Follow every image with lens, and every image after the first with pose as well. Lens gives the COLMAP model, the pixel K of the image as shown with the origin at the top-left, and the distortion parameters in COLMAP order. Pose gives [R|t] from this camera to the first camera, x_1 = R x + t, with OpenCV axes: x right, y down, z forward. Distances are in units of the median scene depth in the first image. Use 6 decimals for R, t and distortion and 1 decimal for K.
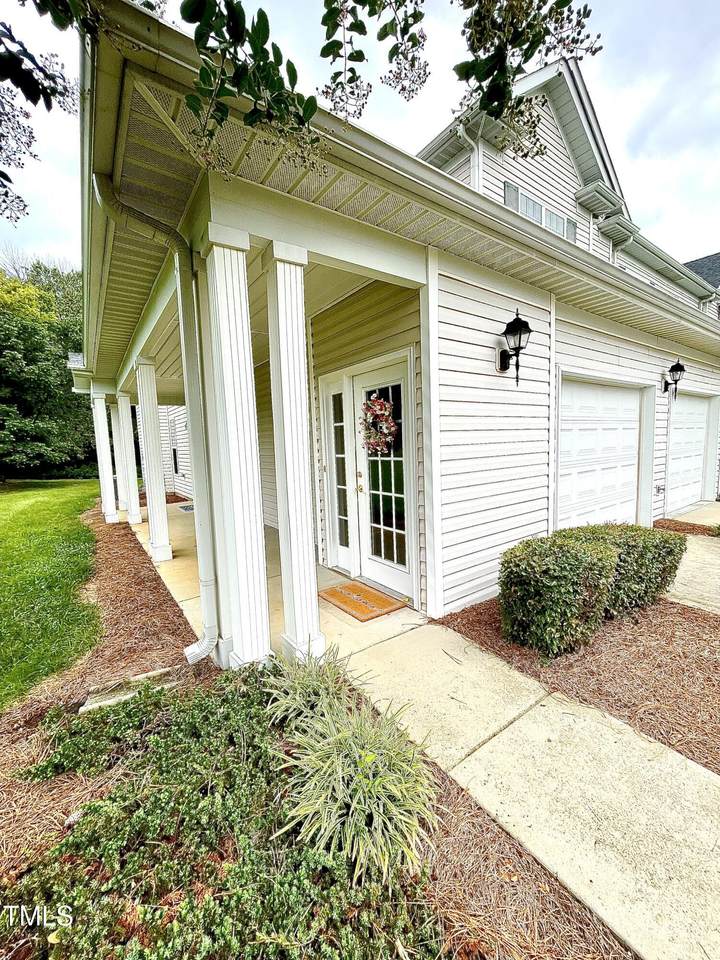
lens RADIAL K [[399.3, 0, 360.0], [0, 399.3, 480.0], [0, 0, 1]] dist [-0.001725, 0.000030]
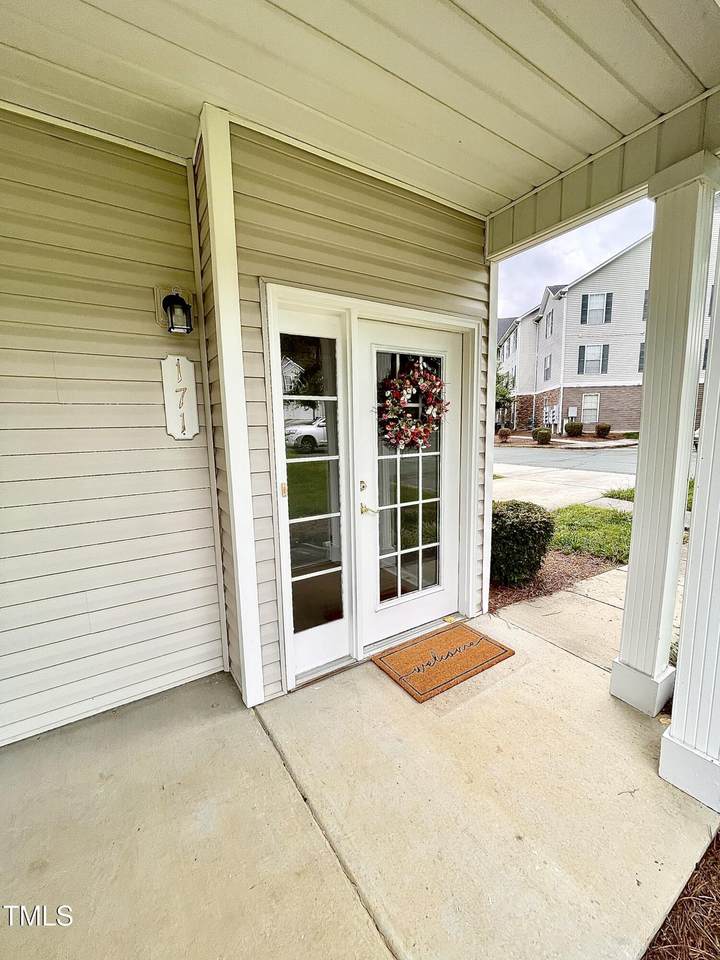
lens RADIAL K [[399.3, 0, 360.0], [0, 399.3, 480.0], [0, 0, 1]] dist [-0.001725, 0.000030]
pose [[0.048613, -0.112750, 0.992433, -0.601926], [0.120596, 0.987002, 0.106225, -0.088379], [-0.991511, 0.114519, 0.061579, 0.959821]]
